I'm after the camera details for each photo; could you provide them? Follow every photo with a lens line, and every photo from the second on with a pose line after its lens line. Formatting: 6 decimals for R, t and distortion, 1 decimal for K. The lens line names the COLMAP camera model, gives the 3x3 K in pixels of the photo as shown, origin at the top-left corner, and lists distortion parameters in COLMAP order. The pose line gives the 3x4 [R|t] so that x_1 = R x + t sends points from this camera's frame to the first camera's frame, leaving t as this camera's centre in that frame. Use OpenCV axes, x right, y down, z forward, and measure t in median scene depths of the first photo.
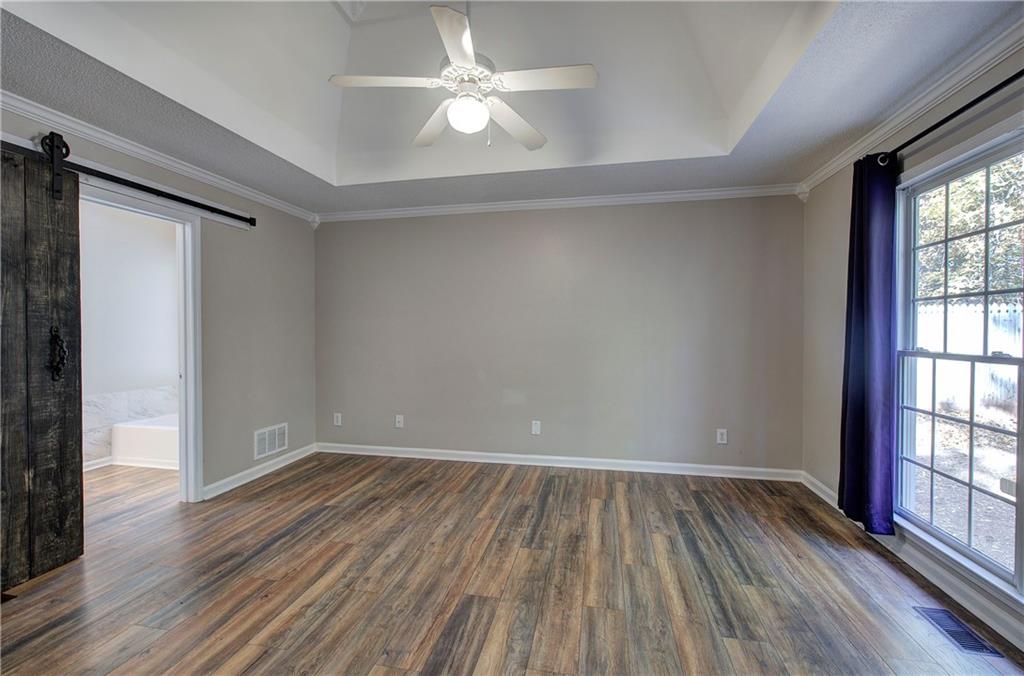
lens RADIAL K [[432.5, 0, 511.4], [0, 432.5, 338.2], [0, 0, 1]] dist [-0.003430, -0.000164]
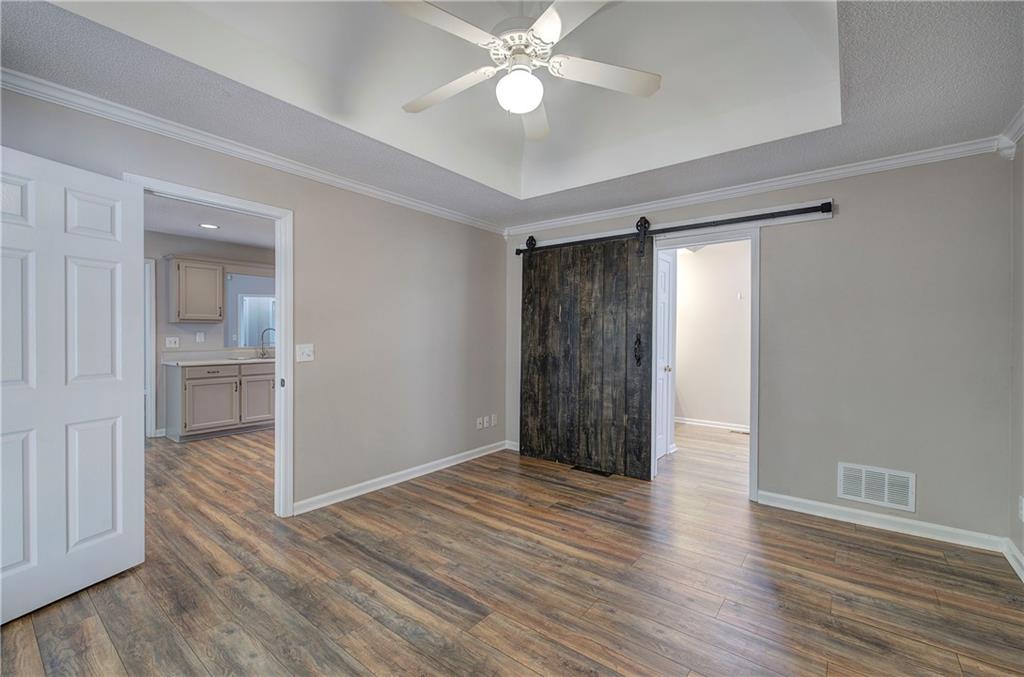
lens RADIAL K [[432.5, 0, 513.7], [0, 432.5, 337.8], [0, 0, 1]] dist [-0.003430, -0.000164]
pose [[-0.442212, 0.002826, -0.896906, 0.653467], [-0.023618, 0.999612, 0.014794, -0.024650], [0.896600, 0.027725, -0.441973, 1.300044]]
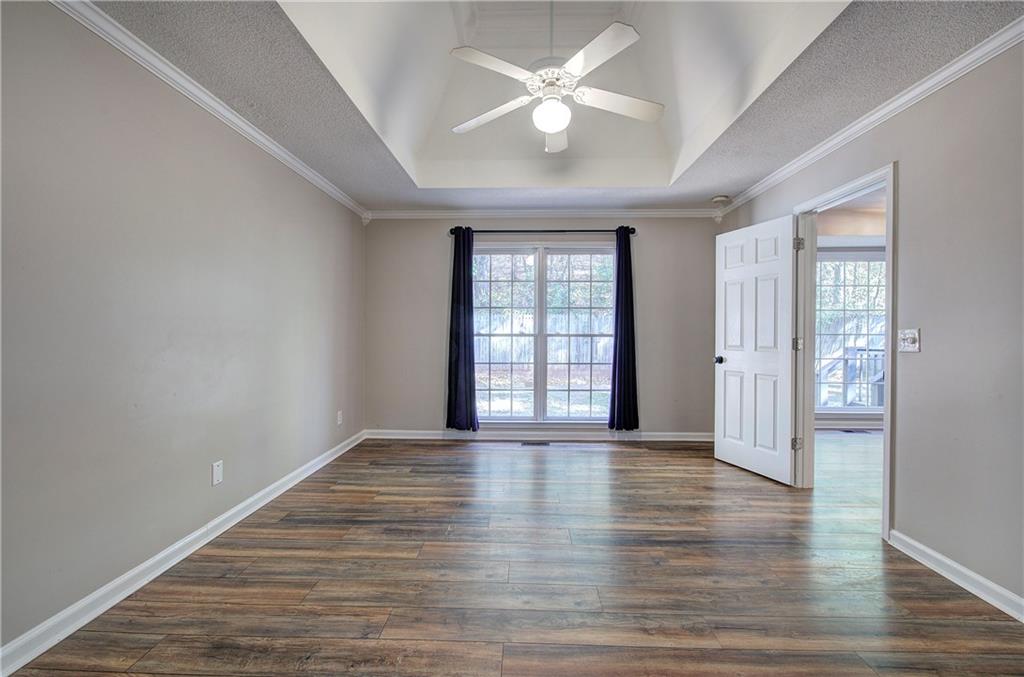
lens RADIAL K [[432.5, 0, 515.5], [0, 432.5, 336.0], [0, 0, 1]] dist [-0.003430, -0.000164]
pose [[-0.178550, -0.009476, 0.983885, -1.089471], [0.017378, 0.999767, 0.012783, 0.019020], [-0.983777, 0.019380, -0.178344, 1.206678]]
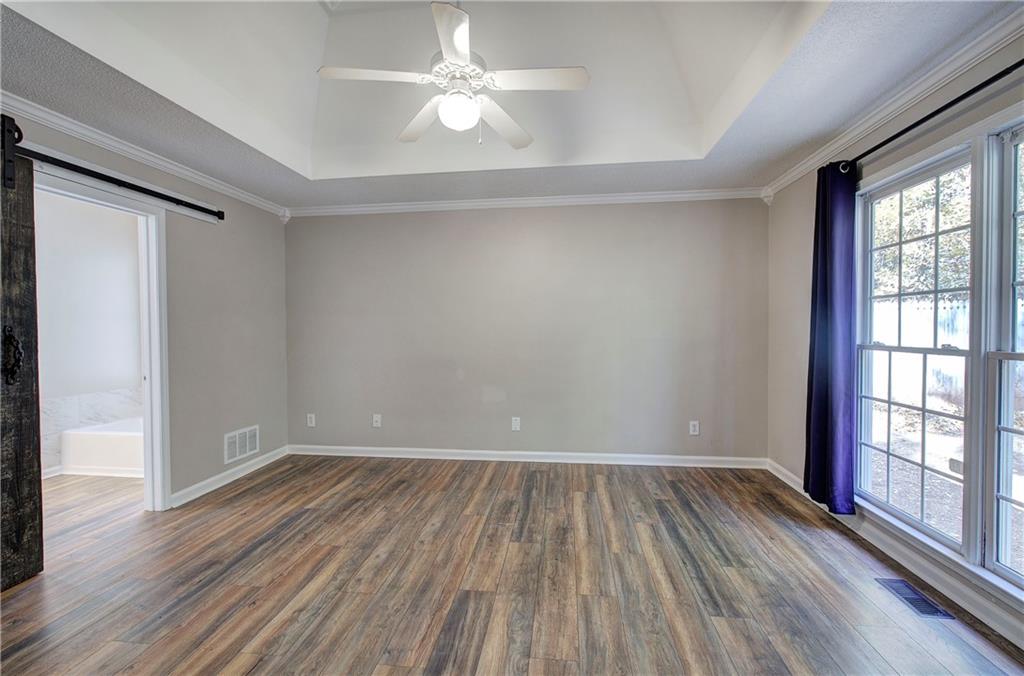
lens RADIAL K [[432.5, 0, 512.2], [0, 432.5, 338.3], [0, 0, 1]] dist [-0.003430, -0.000164]
pose [[0.996565, -0.007149, 0.082509, -0.059606], [0.006689, 0.999960, 0.005857, 0.001255], [-0.082548, -0.005285, 0.996573, -0.008527]]
